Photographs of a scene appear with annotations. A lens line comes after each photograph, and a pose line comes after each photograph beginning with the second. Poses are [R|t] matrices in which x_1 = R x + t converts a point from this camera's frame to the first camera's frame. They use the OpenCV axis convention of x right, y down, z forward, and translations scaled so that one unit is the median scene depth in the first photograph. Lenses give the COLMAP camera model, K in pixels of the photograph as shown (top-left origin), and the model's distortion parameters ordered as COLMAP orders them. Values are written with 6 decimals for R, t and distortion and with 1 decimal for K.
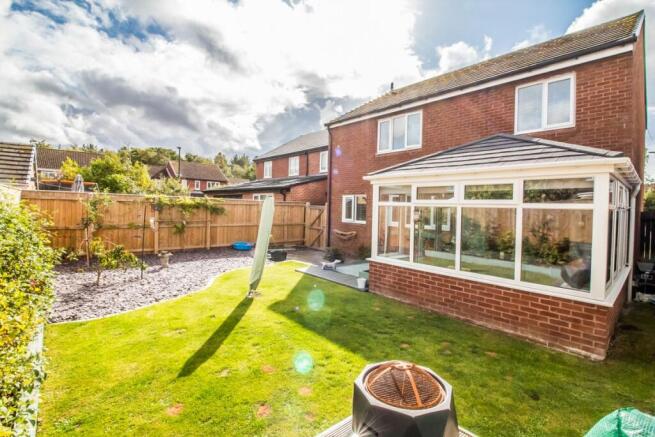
lens RADIAL K [[306.8, 0, 329.1], [0, 306.8, 206.8], [0, 0, 1]] dist [-0.004802, -0.000356]
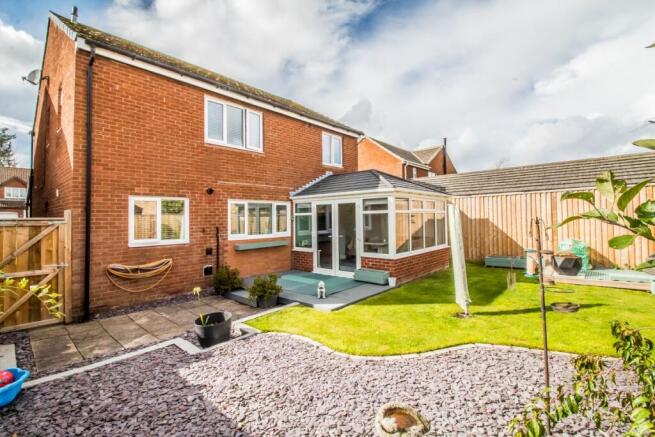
lens RADIAL K [[306.8, 0, 329.1], [0, 306.8, 206.8], [0, 0, 1]] dist [-0.004802, -0.000356]
pose [[-0.144196, 0.007696, 0.989519, -0.814700], [0.011281, 0.999918, -0.006133, -0.018327], [-0.989485, 0.010278, -0.144270, 1.137244]]
